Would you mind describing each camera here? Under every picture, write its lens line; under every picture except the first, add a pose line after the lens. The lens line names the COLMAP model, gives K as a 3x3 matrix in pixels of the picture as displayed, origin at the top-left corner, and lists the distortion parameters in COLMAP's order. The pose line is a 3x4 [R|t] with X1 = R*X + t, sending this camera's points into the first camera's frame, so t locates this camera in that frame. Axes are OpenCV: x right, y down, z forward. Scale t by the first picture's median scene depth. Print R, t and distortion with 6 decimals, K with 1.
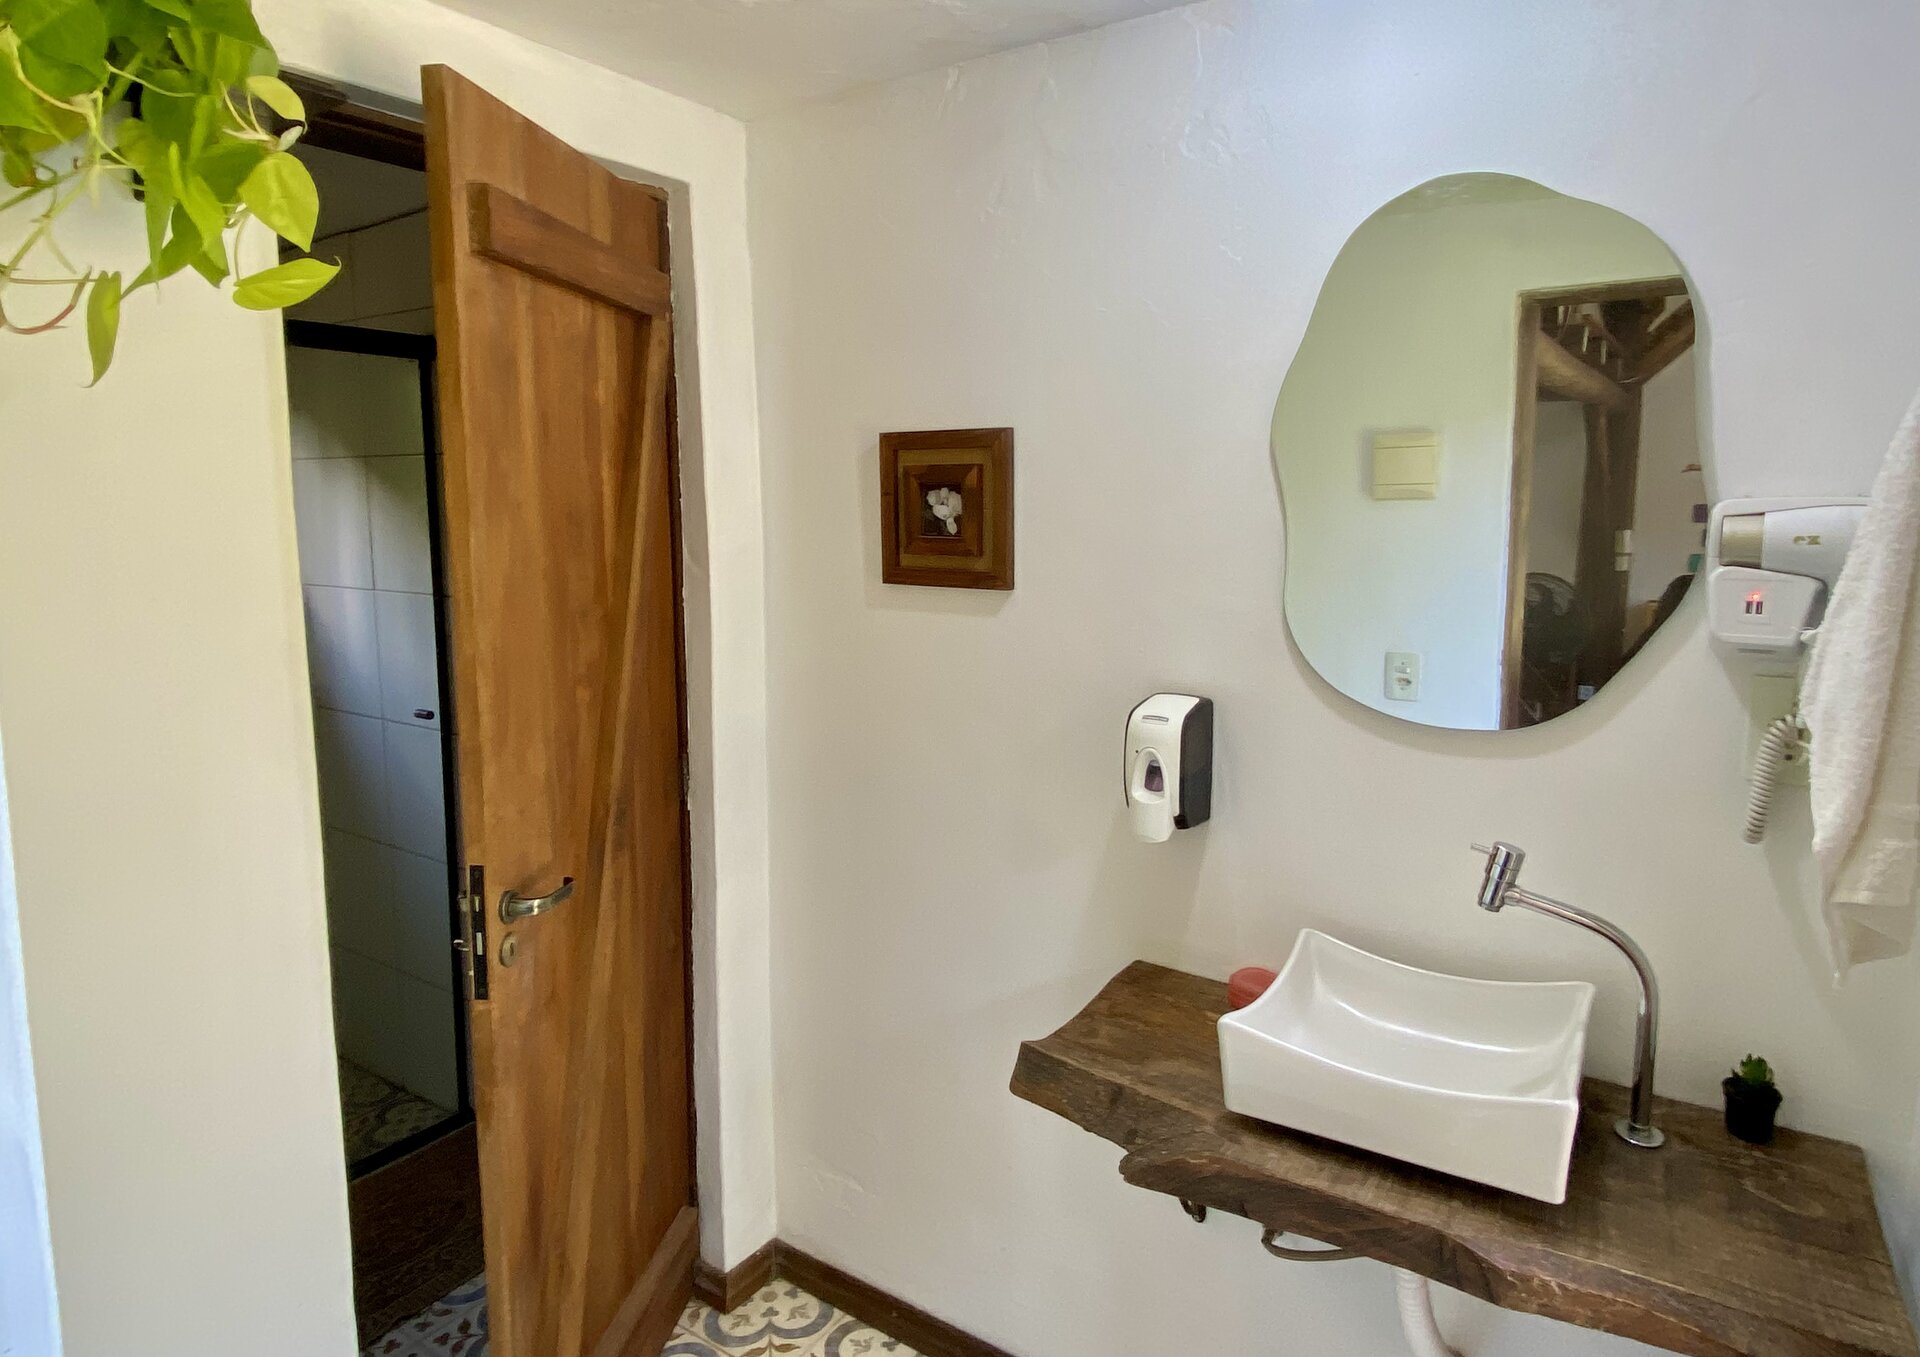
lens RADIAL K [[1170.7, 0, 960.0], [0, 1170.7, 678.5], [0, 0, 1]] dist [0.000230, 0.000017]
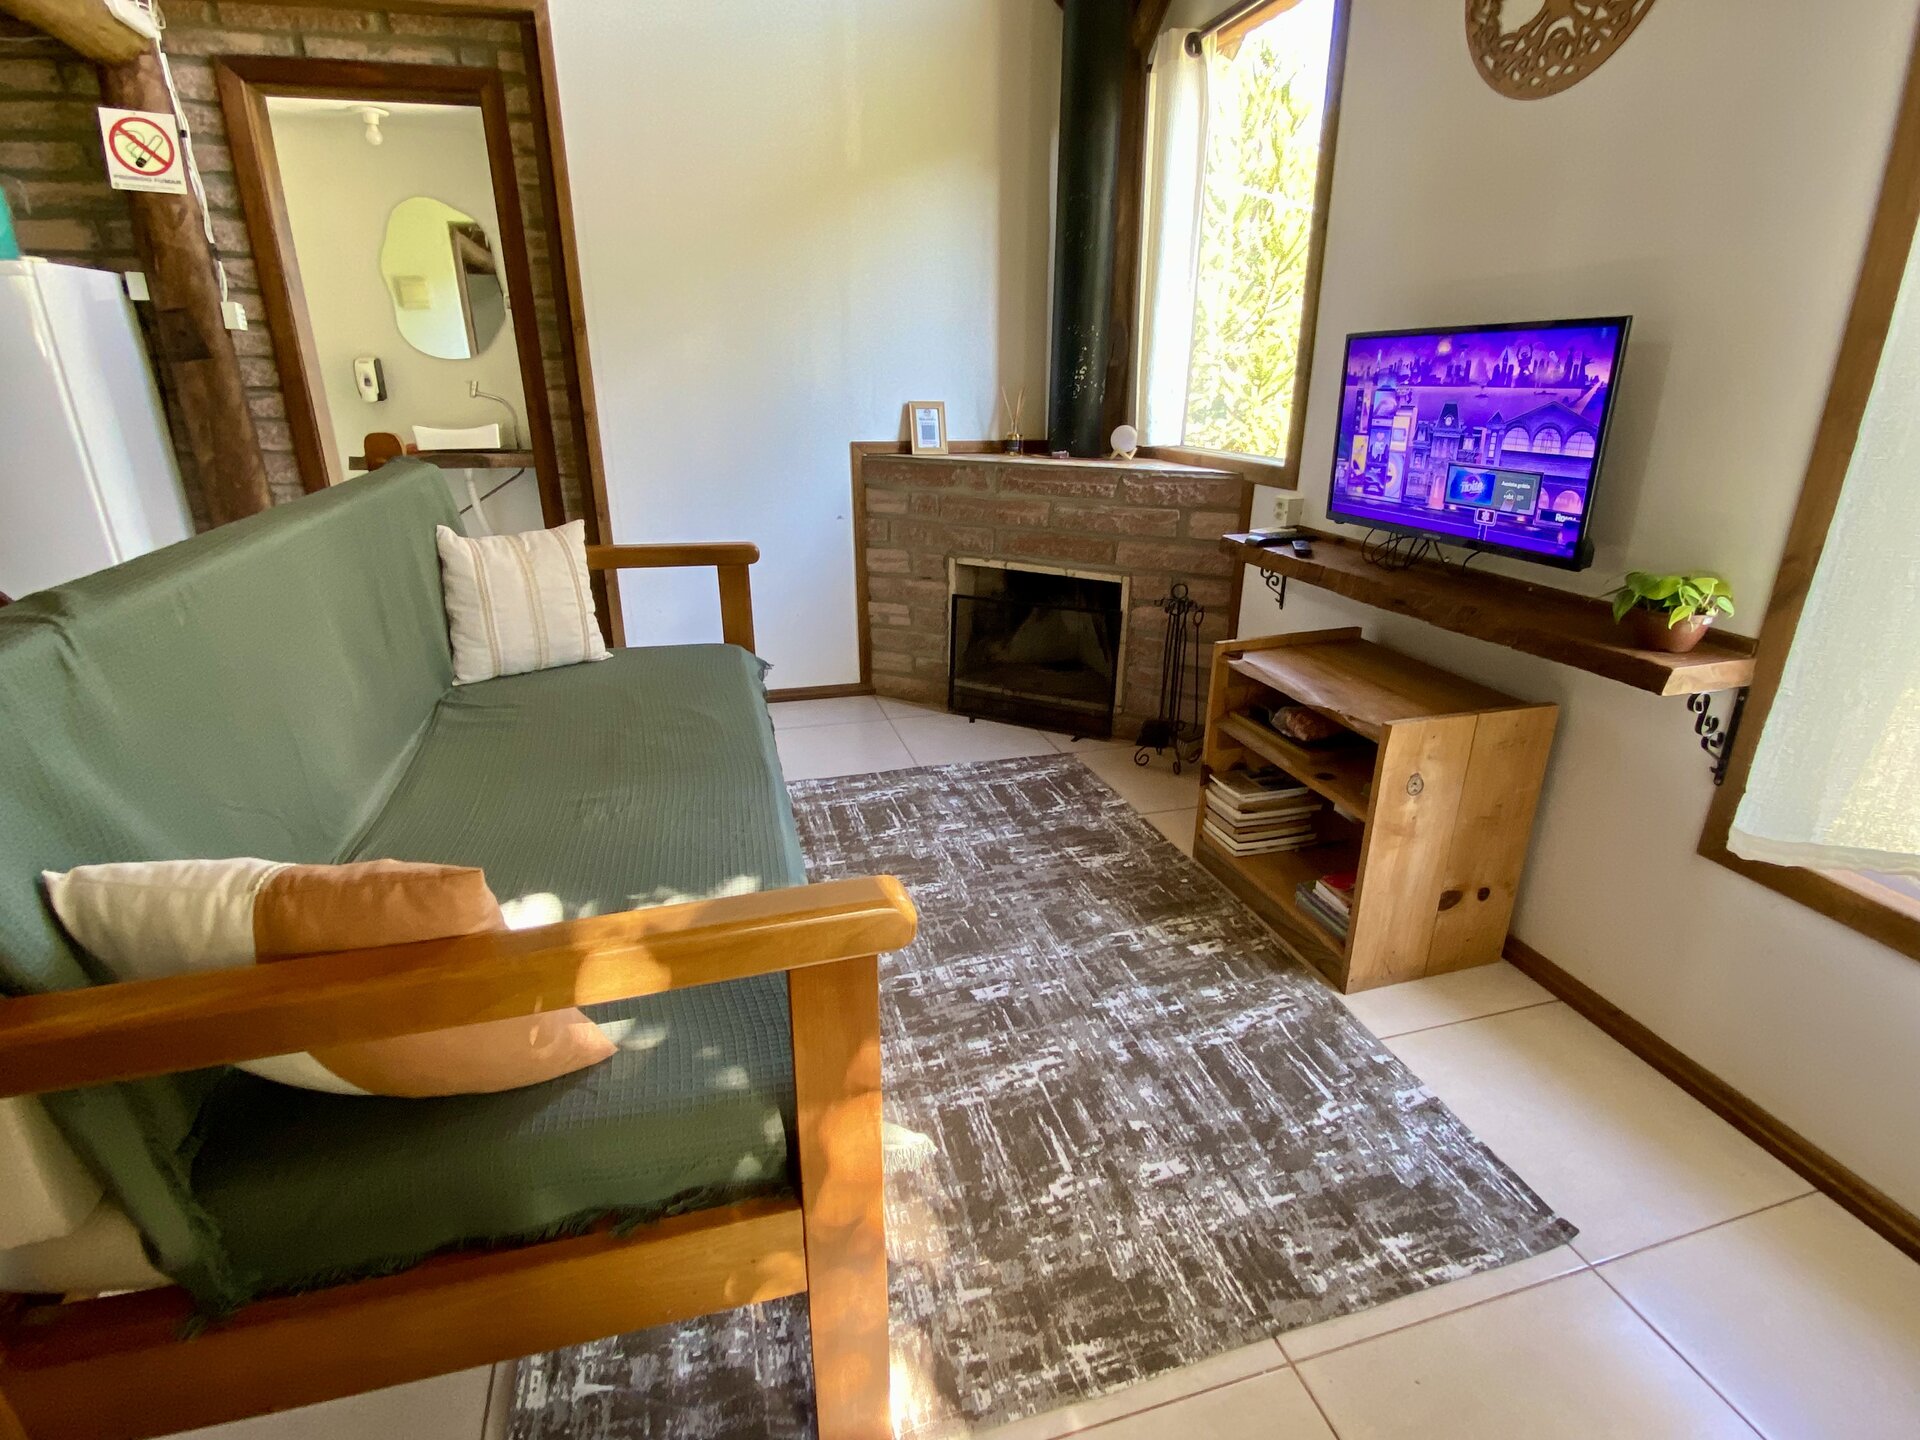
lens RADIAL K [[919.9, 0, 960.0], [0, 919.9, 720.0], [0, 0, 1]] dist [0.001643, -0.020862]
pose [[0.631123, -0.263407, 0.729590, -0.699556], [0.093673, 0.959575, 0.265409, 0.361134], [-0.770006, -0.099162, 0.630283, -1.538145]]
